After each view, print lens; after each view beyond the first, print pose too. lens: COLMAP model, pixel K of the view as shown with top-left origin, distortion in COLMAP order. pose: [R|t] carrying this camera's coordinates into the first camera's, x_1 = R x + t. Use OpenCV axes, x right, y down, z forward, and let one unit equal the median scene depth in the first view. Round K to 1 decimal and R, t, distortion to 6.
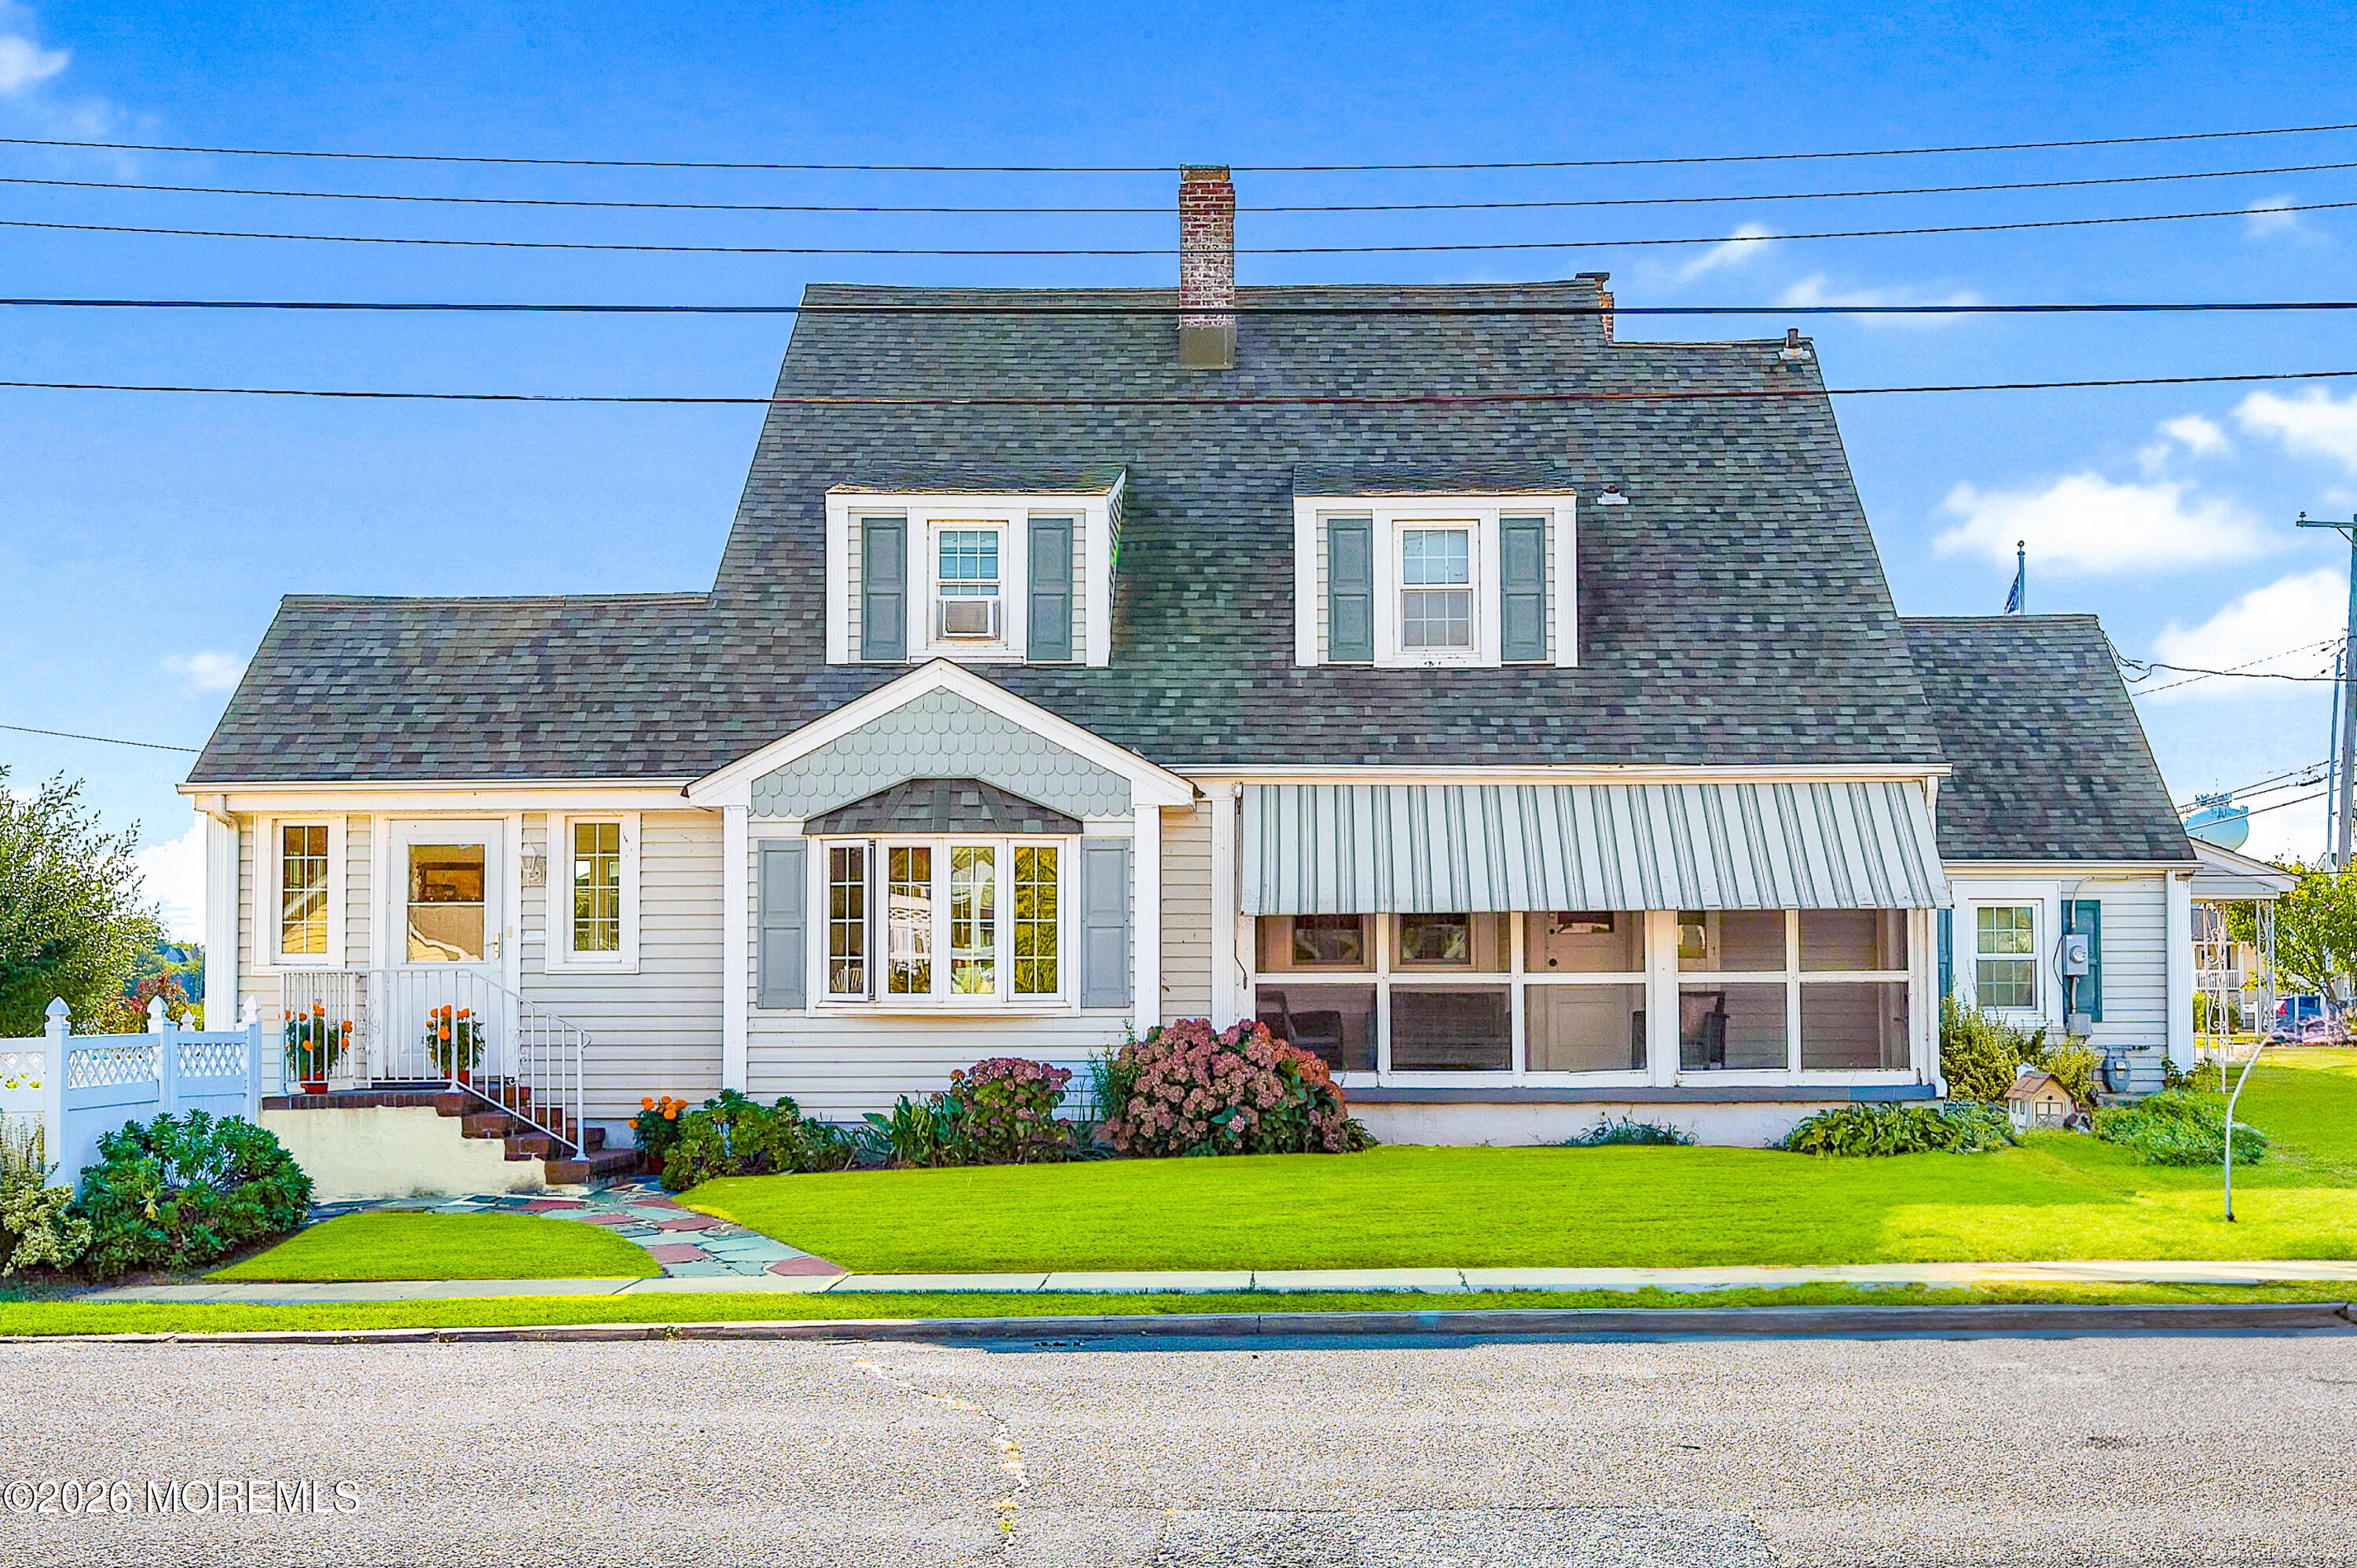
lens RADIAL K [[1421.1, 0, 1178.8], [0, 1421.1, 782.5], [0, 0, 1]] dist [0.021393, -0.000294]
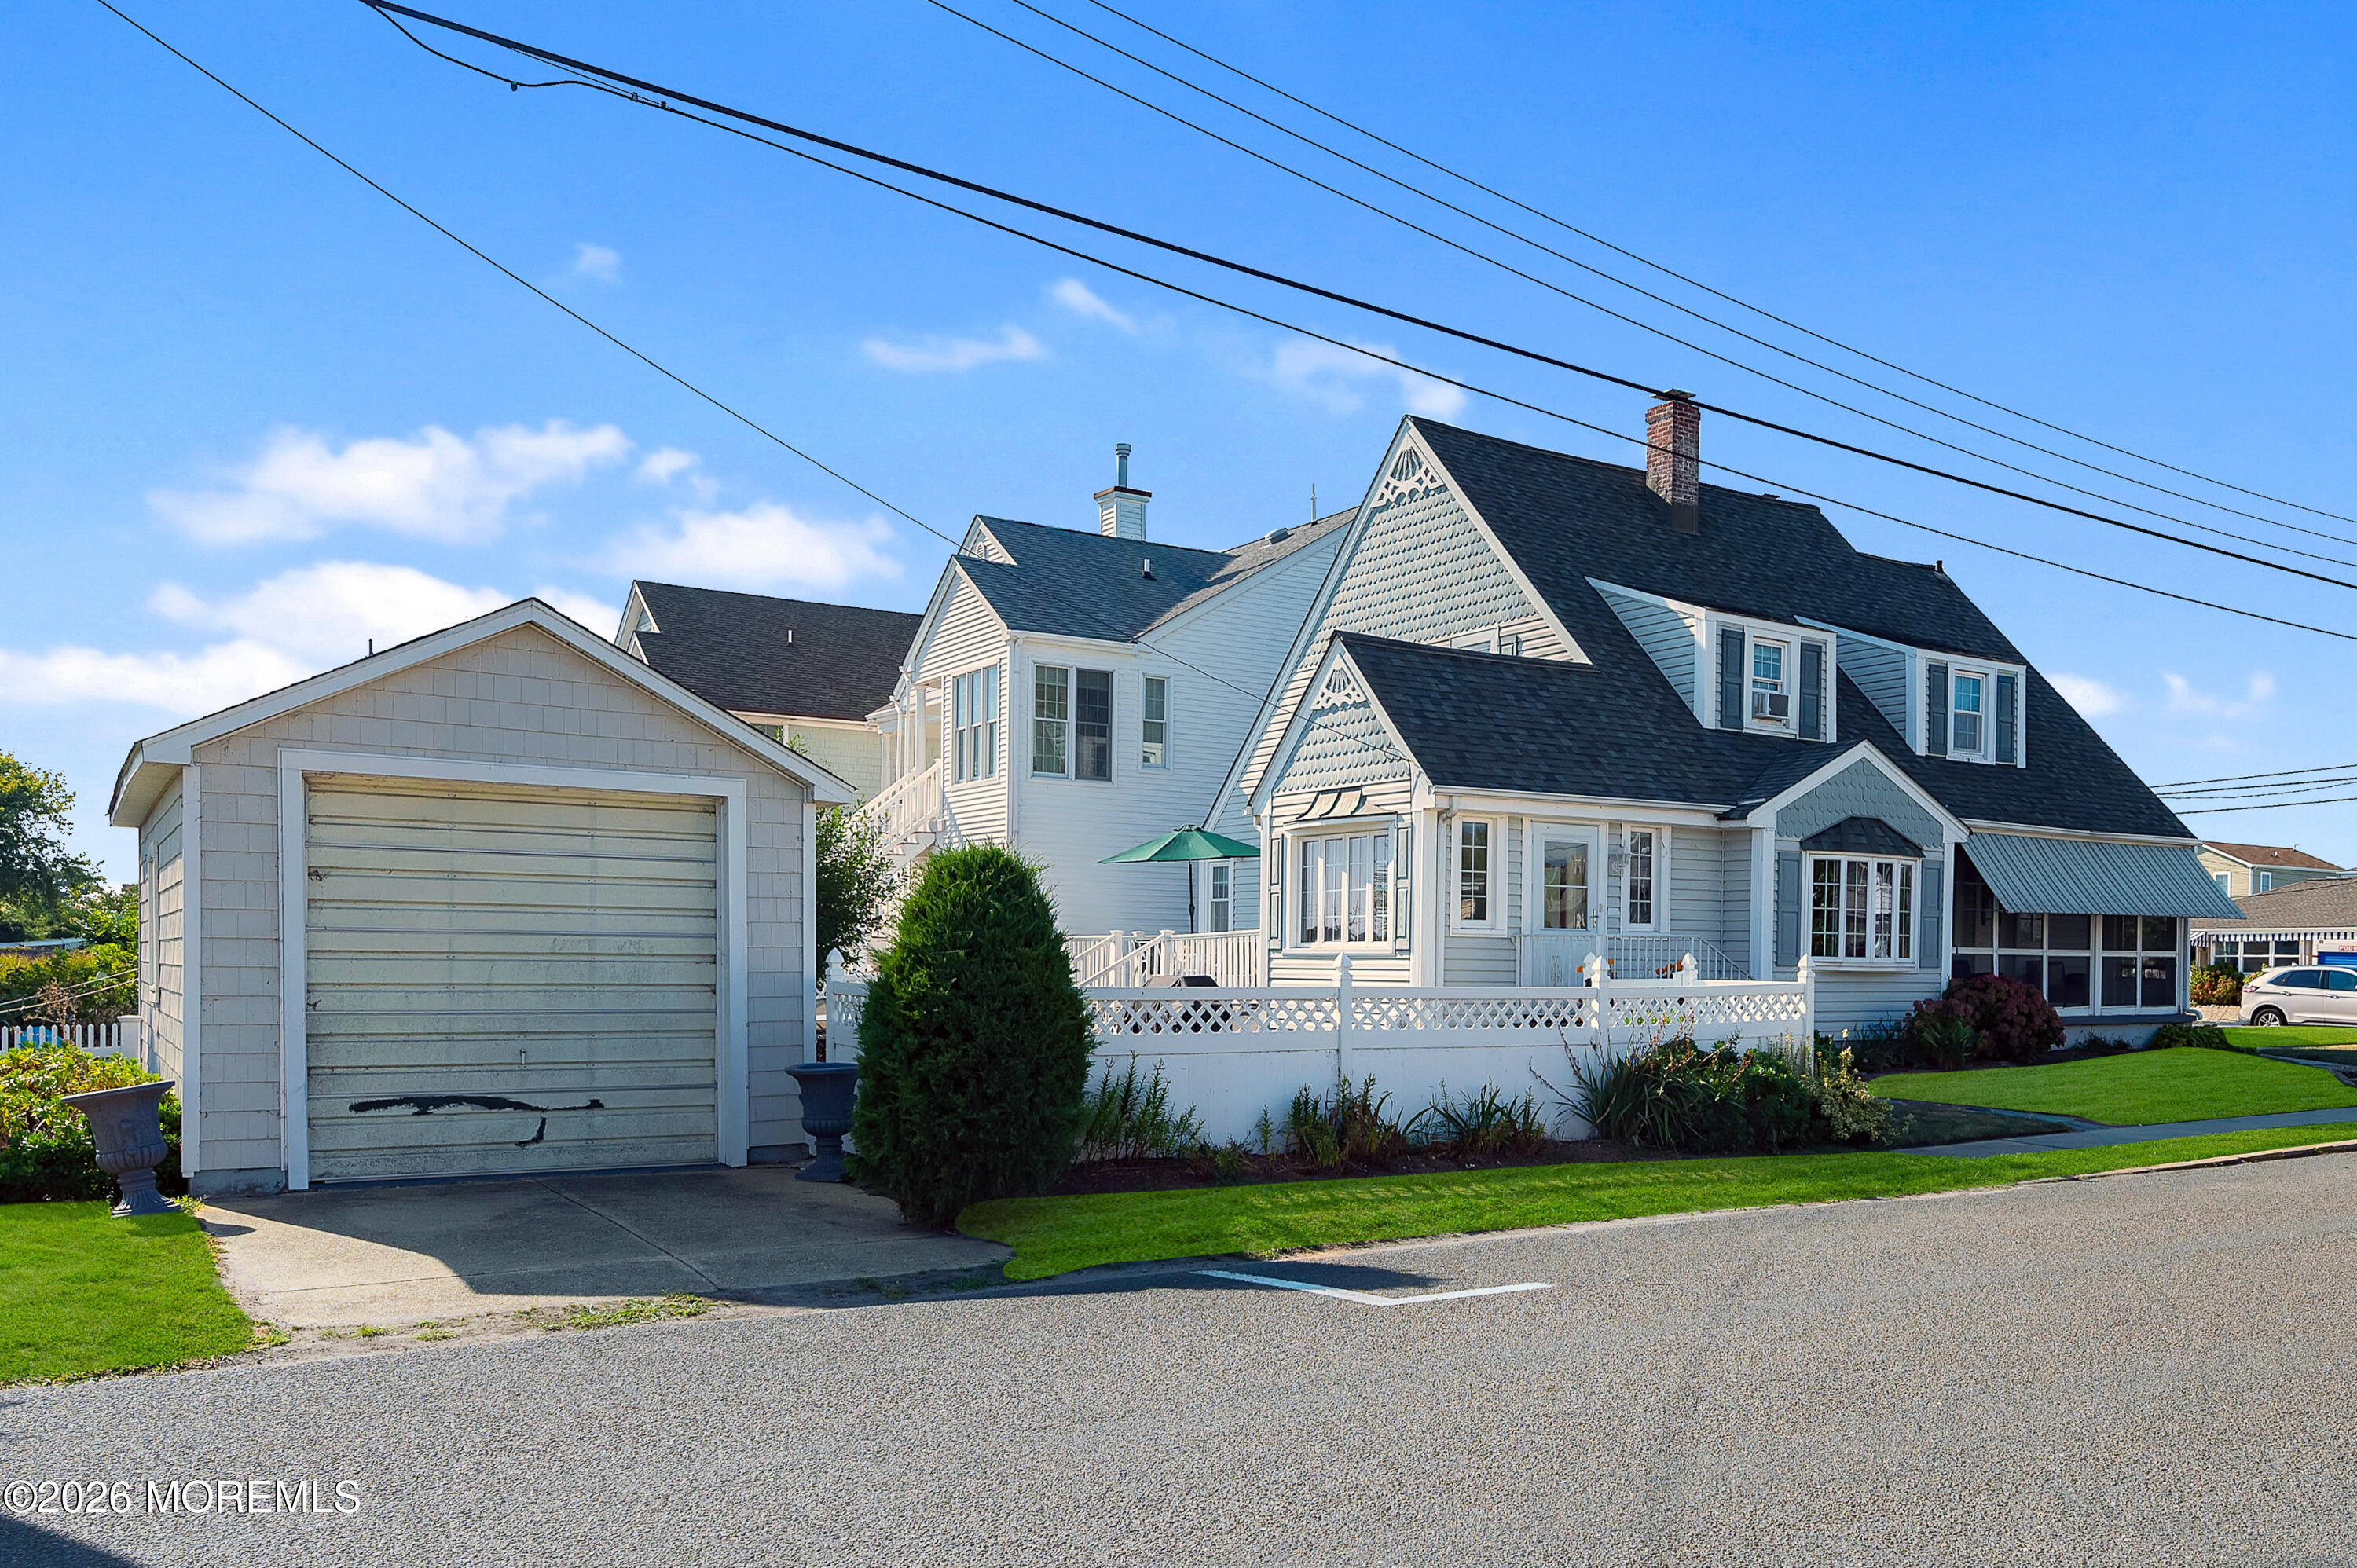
lens RADIAL K [[1197.6, 0, 1174.9], [0, 1197.6, 788.2], [0, 0, 1]] dist [0.001580, -0.000550]
pose [[0.914162, 0.068903, 0.399450, -1.363467], [-0.069534, 0.997496, -0.012929, 0.034085], [-0.399341, -0.015957, 0.916664, 0.112843]]
